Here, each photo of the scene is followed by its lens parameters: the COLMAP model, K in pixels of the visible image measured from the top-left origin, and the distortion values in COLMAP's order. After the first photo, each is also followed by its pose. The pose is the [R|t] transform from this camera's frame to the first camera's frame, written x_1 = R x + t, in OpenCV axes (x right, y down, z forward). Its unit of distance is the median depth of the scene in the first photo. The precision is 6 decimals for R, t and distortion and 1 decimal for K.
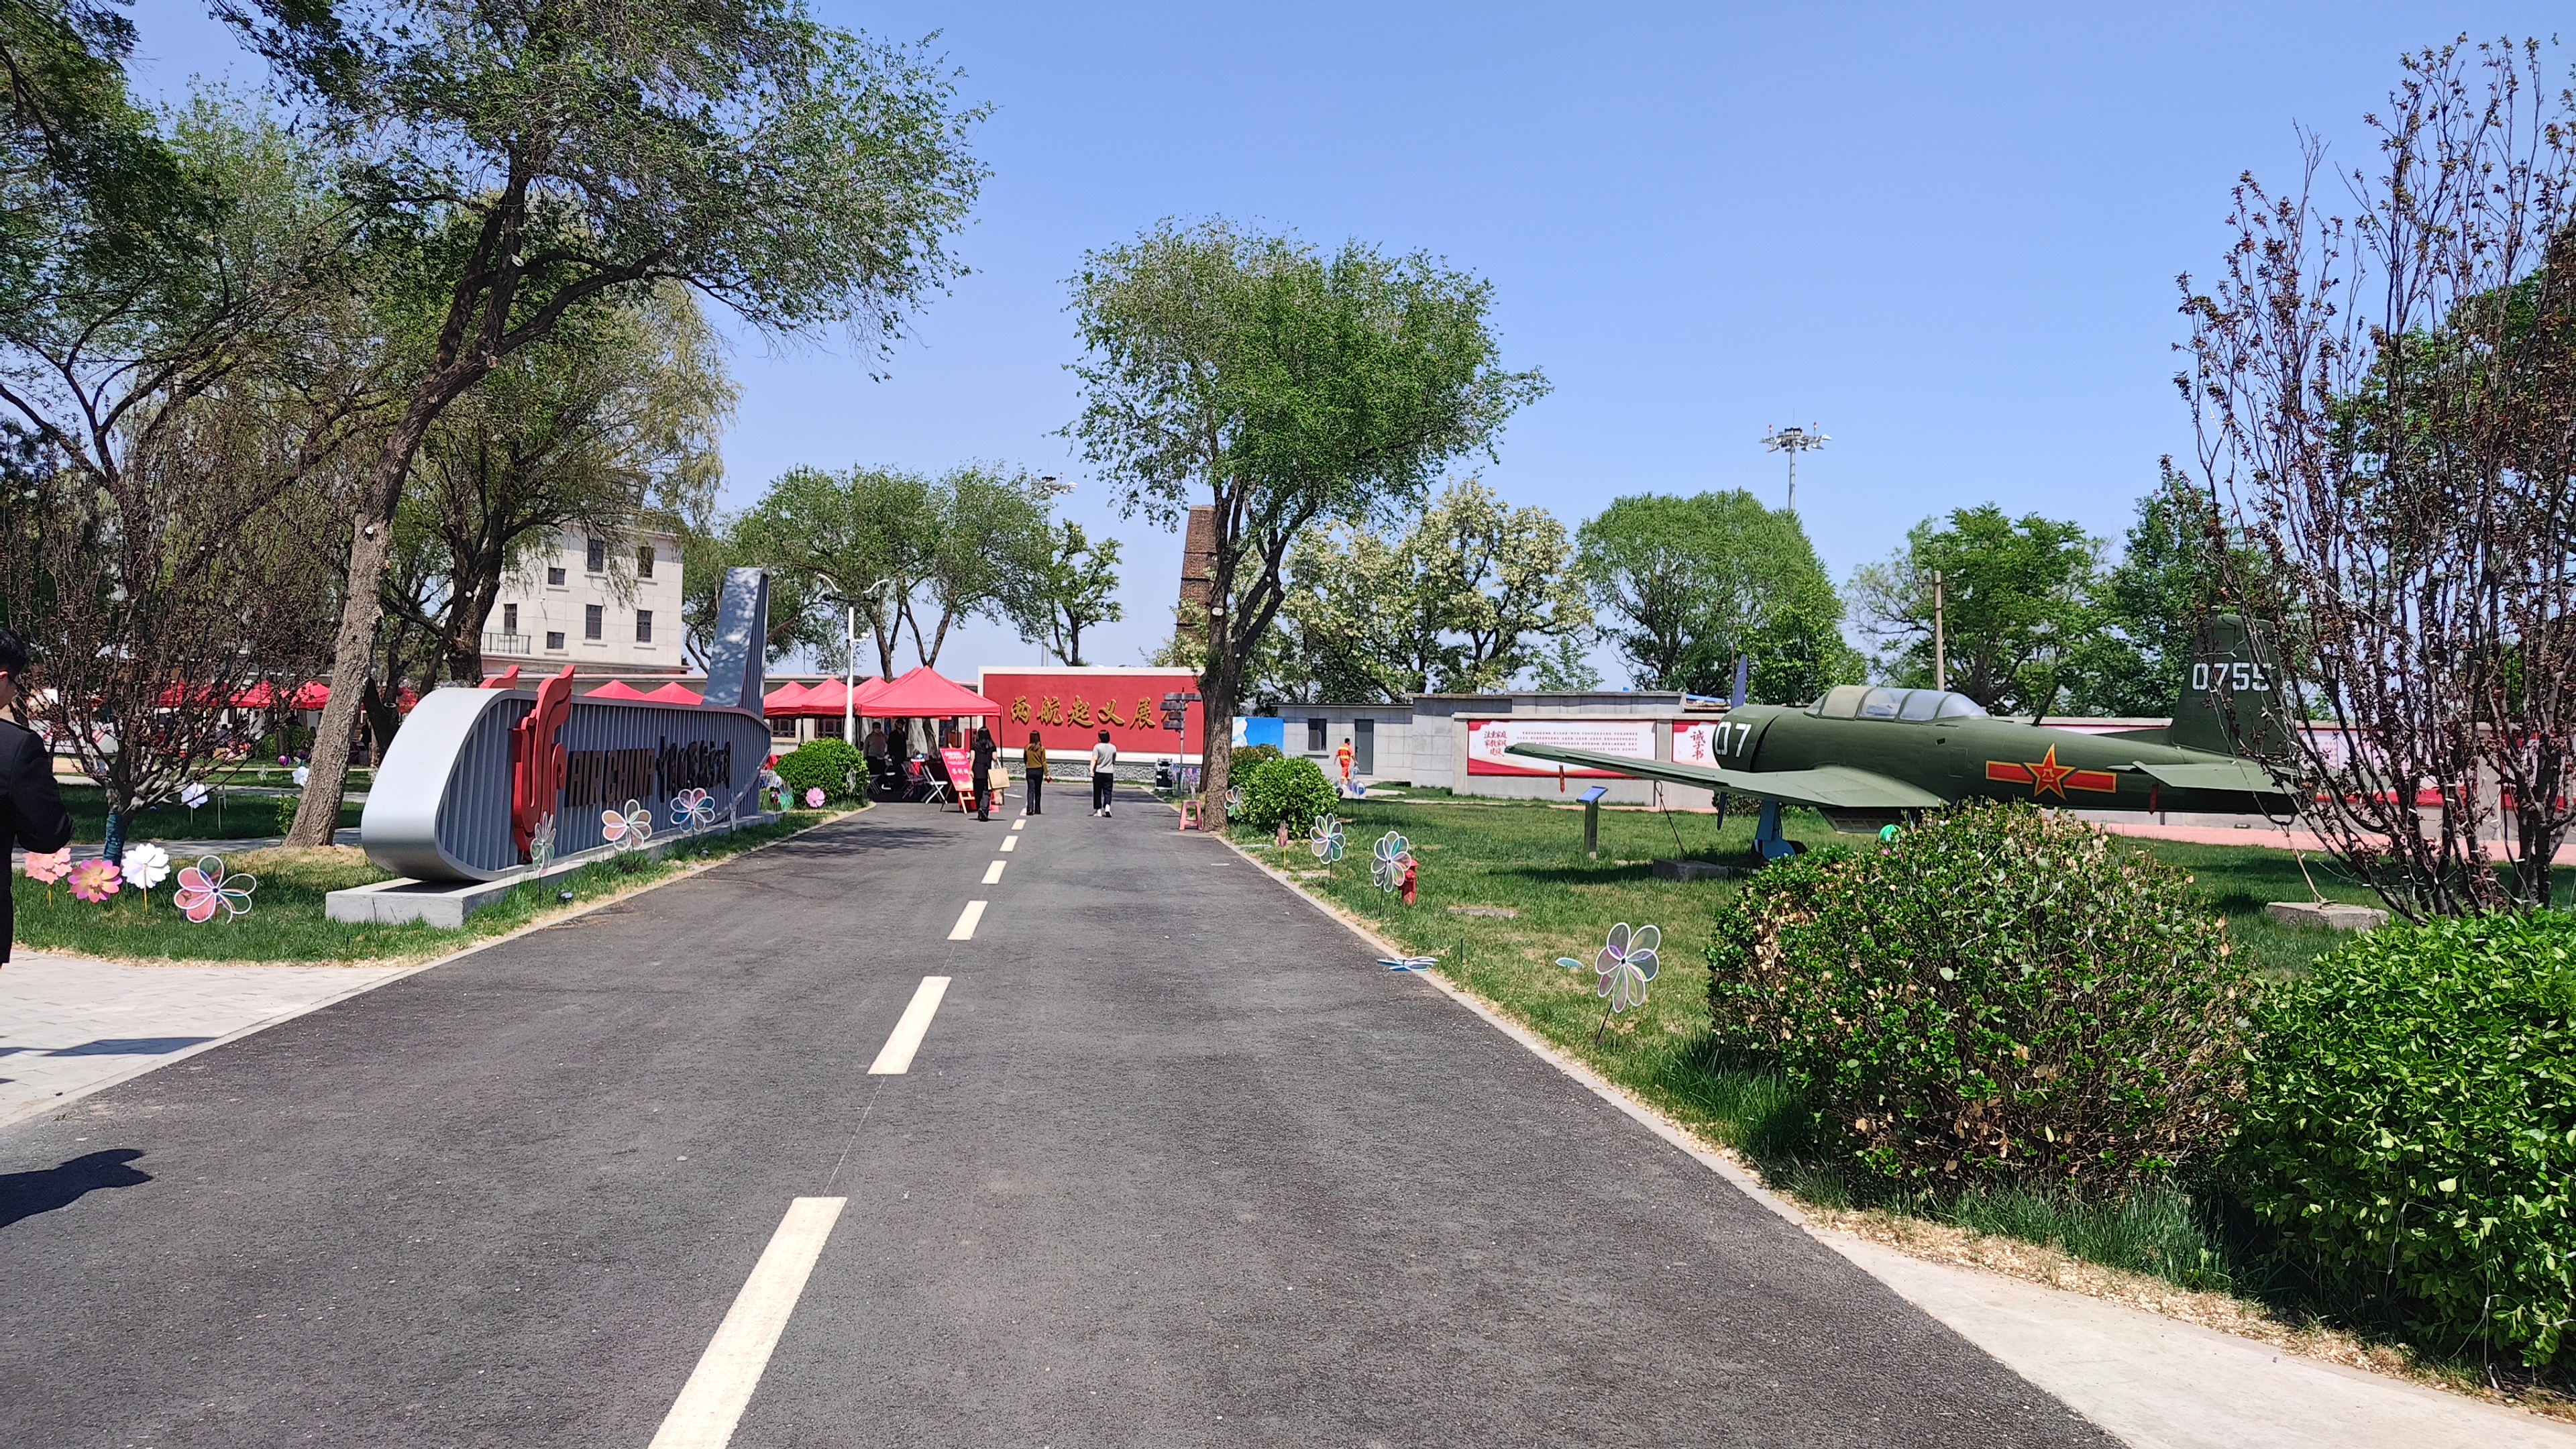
lens RADIAL K [[1733.4, 0, 1293.2], [0, 1733.4, 726.2], [0, 0, 1]] dist [0.041201, -0.016954]
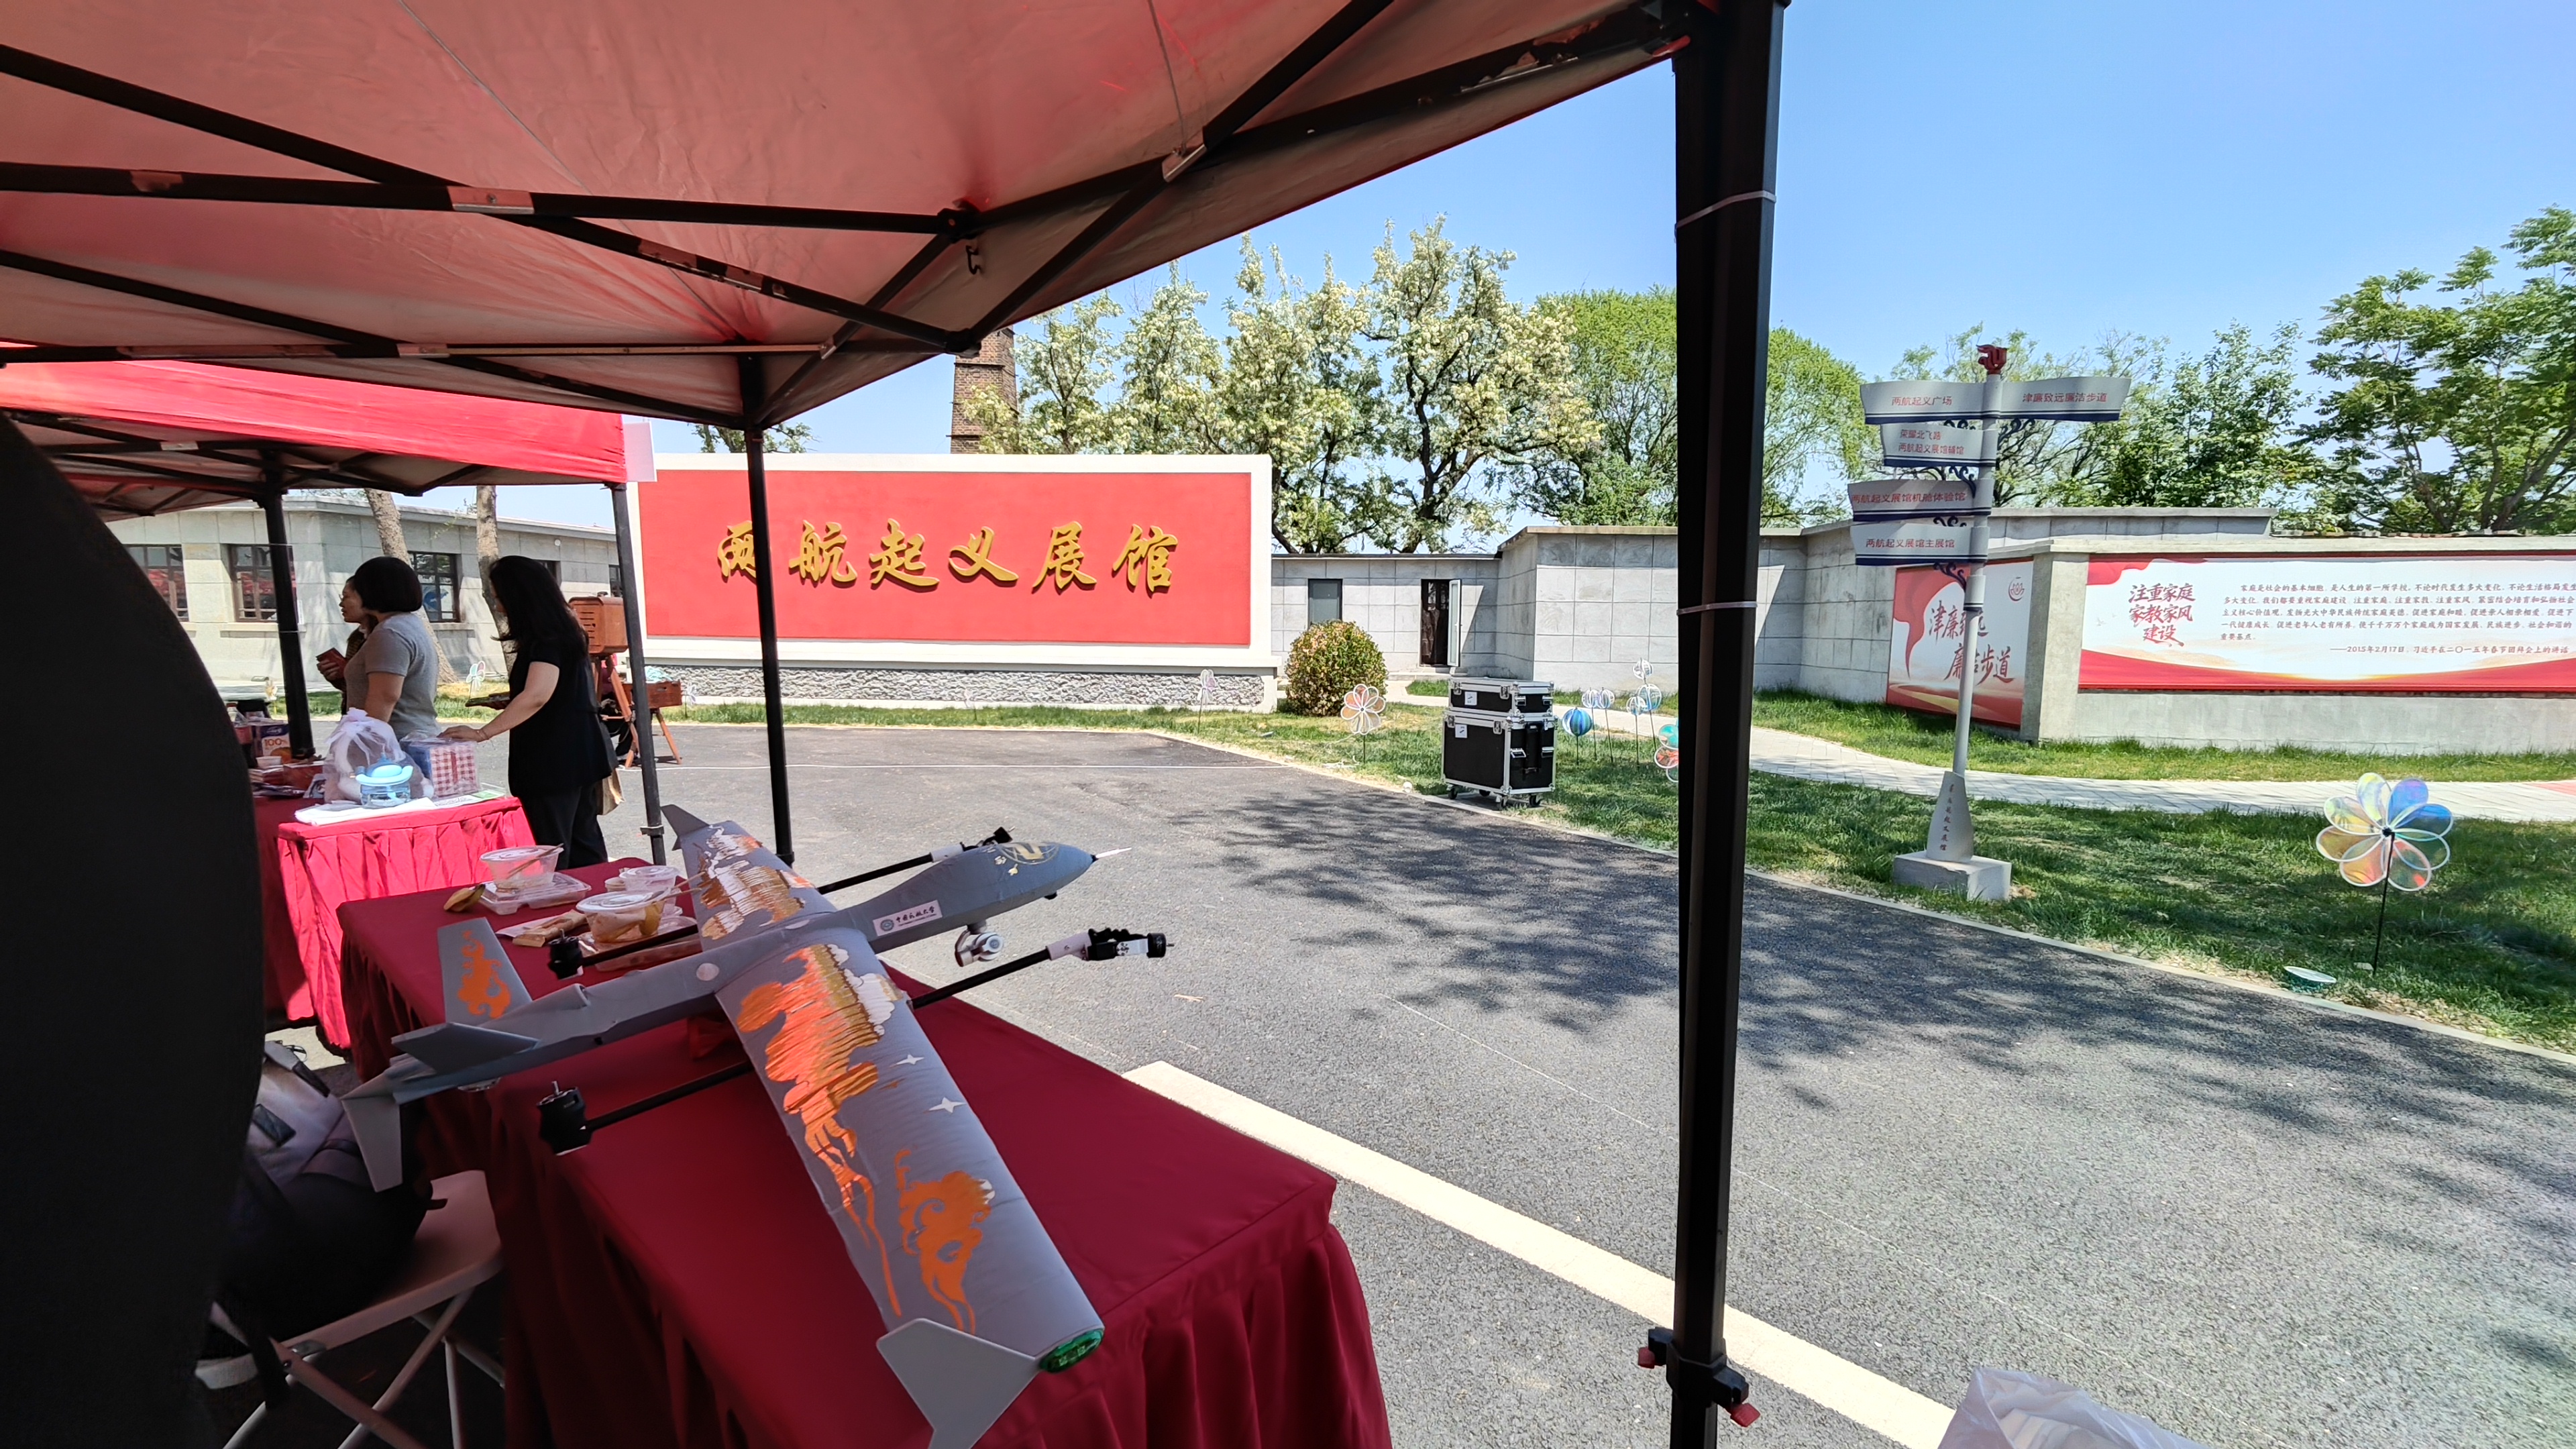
lens RADIAL K [[1056.8, 0, 1280.0], [0, 1056.8, 732.5], [0, 0, 1]] dist [0.000363, 0.000428]
pose [[0.916720, -0.056941, 0.395453, -0.131243], [0.008028, 0.992218, 0.124257, 0.003753], [-0.399451, -0.110734, 0.910042, 0.640580]]
